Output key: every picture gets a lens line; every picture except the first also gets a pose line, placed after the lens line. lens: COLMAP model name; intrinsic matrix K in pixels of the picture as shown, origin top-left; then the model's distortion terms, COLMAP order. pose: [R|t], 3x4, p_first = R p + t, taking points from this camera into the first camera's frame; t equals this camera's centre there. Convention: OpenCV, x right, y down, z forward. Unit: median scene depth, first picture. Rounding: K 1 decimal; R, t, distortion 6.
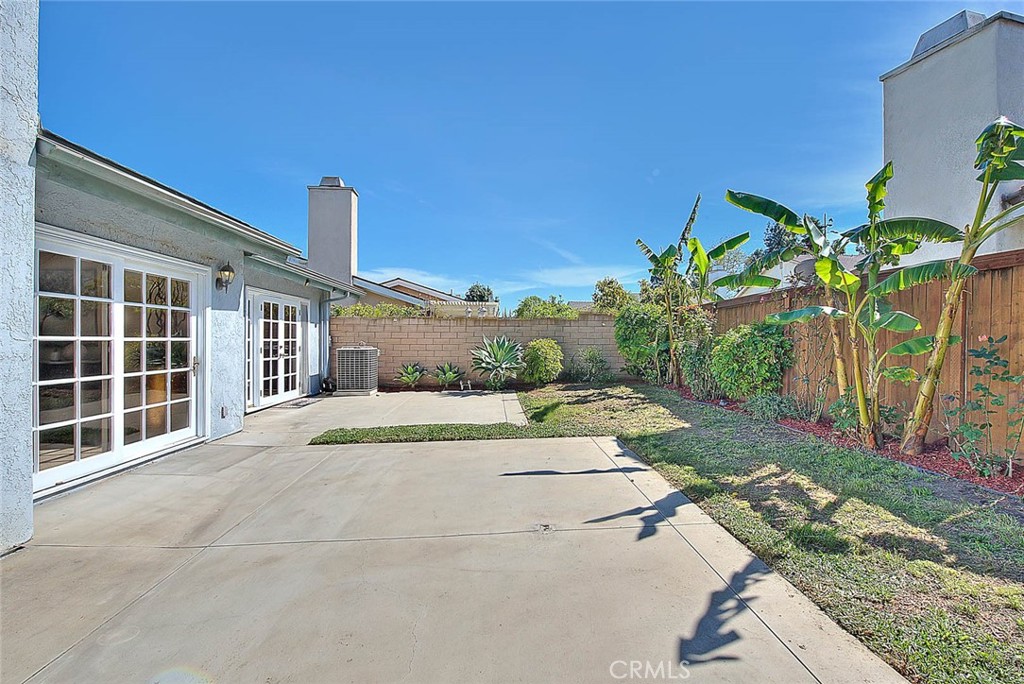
lens RADIAL K [[442.0, 0, 512.0], [0, 442.0, 342.0], [0, 0, 1]] dist [-0.000733, -0.000319]
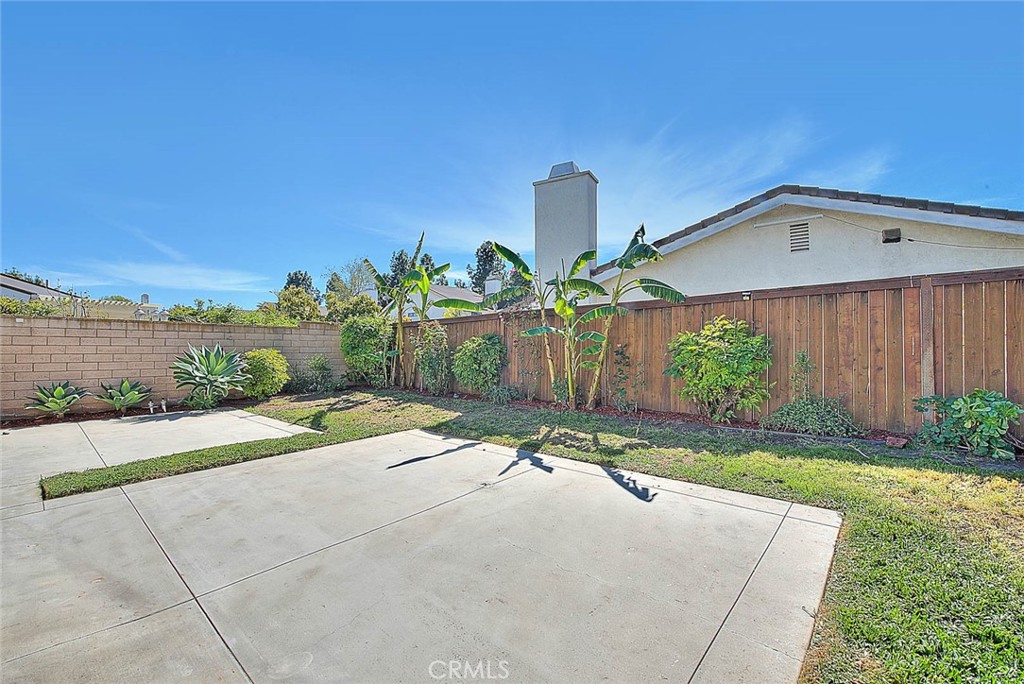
lens RADIAL K [[425.8, 0, 512.0], [0, 425.8, 342.0], [0, 0, 1]] dist [-0.007290, -0.000264]
pose [[0.690199, 0.011231, 0.723532, -0.433314], [0.009287, 0.999660, -0.024376, 0.011679], [-0.723560, 0.023544, 0.689860, 0.022995]]
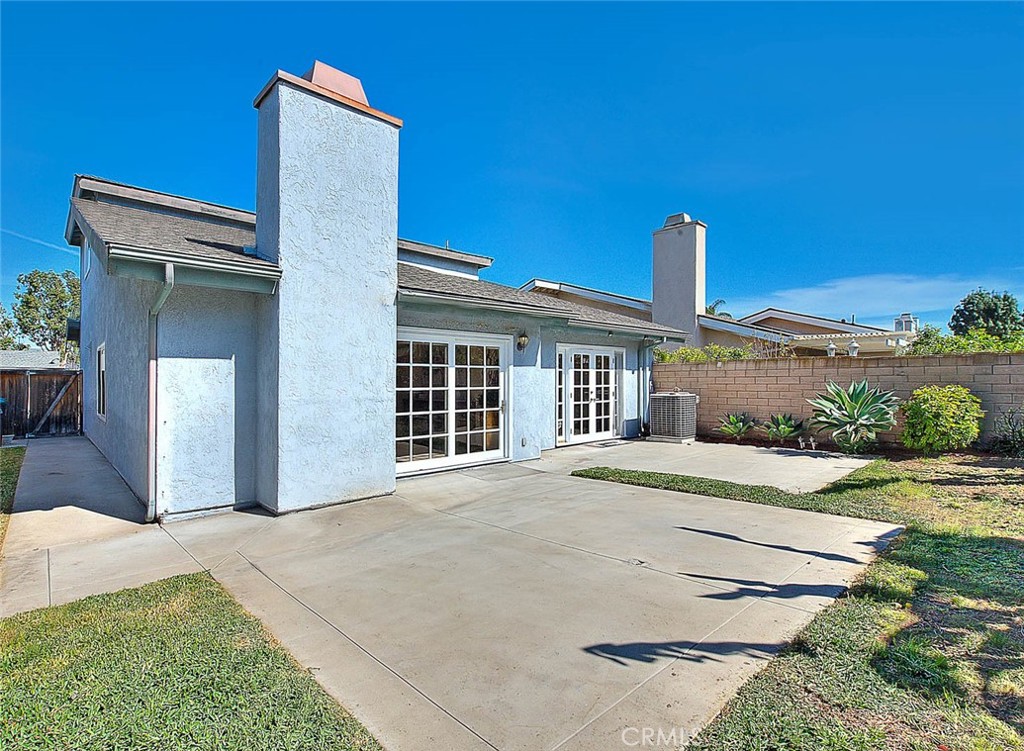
lens RADIAL K [[494.3, 0, 467.2], [0, 494.3, 378.0], [0, 0, 1]] dist [0.001050, 0.000045]
pose [[0.621226, -0.006229, -0.783607, 0.426930], [-0.000847, 0.999962, -0.008621, -0.022630], [0.783631, 0.006020, 0.621197, -0.068283]]
